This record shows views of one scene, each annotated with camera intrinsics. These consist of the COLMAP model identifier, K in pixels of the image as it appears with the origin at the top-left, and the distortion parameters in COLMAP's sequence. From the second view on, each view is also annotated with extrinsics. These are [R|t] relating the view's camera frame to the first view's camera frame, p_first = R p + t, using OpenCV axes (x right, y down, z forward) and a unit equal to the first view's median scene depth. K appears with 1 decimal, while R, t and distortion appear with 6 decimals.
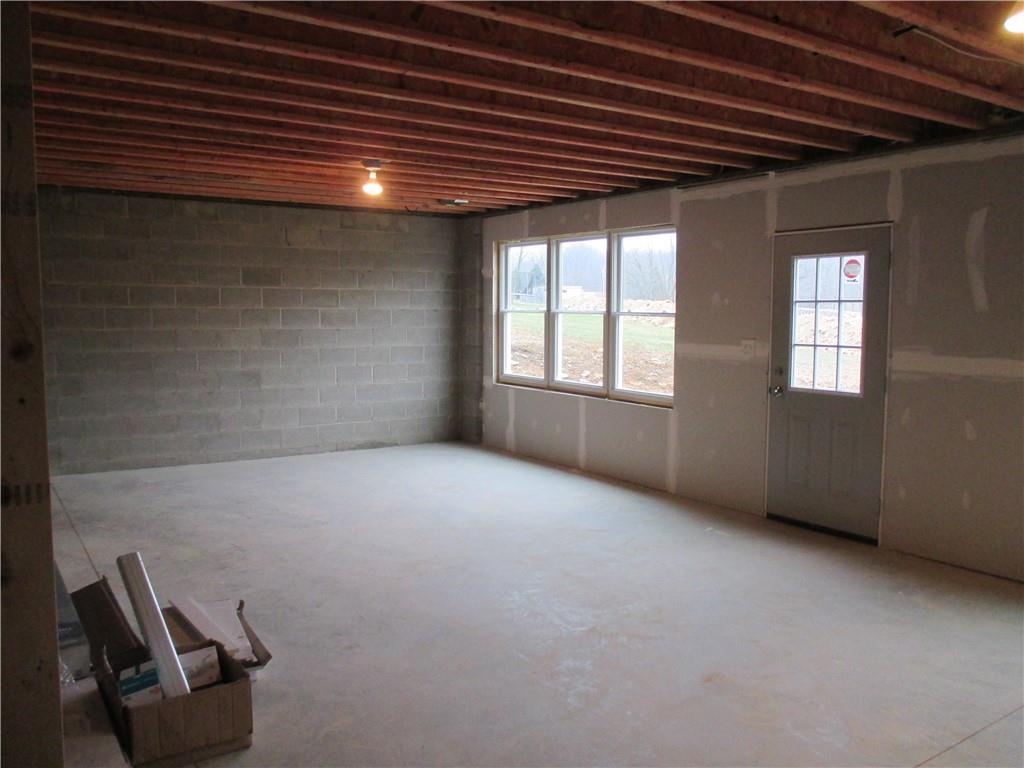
lens RADIAL K [[858.0, 0, 512.2], [0, 858.0, 379.4], [0, 0, 1]] dist [-0.052506, 0.026419]
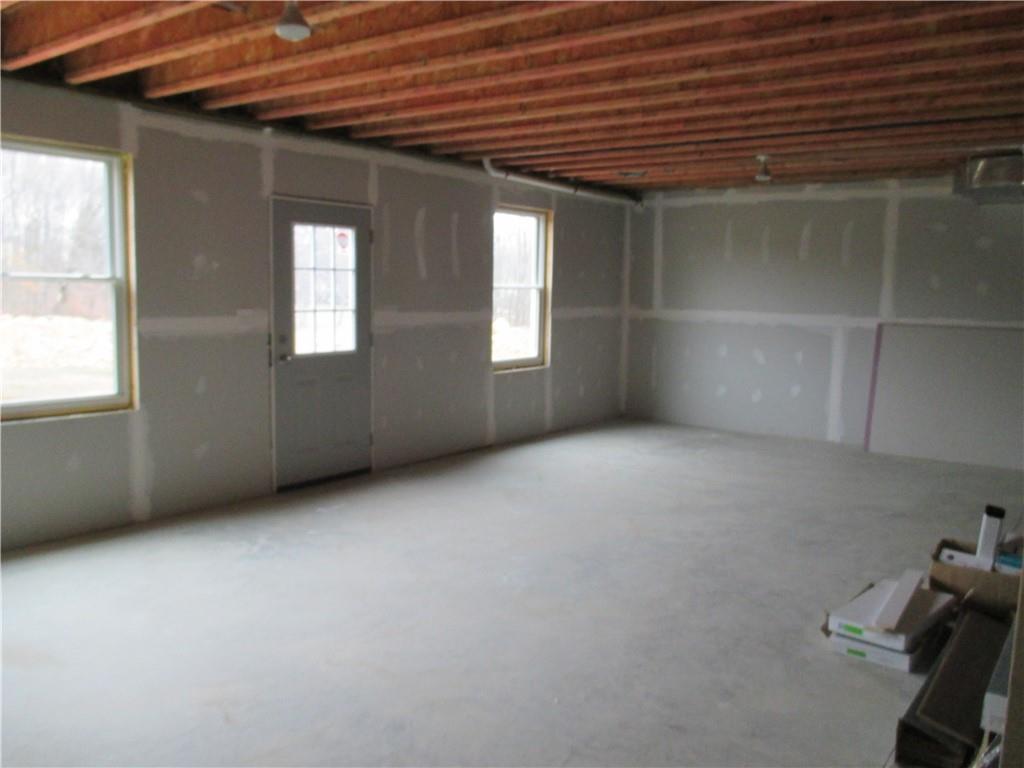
lens RADIAL K [[858.0, 0, 511.0], [0, 858.0, 386.1], [0, 0, 1]] dist [-0.052506, 0.026419]
pose [[-0.343839, -0.123252, 0.930905, -0.743247], [0.052886, 0.987233, 0.150244, -0.096138], [-0.937538, 0.100891, -0.332931, 1.161374]]
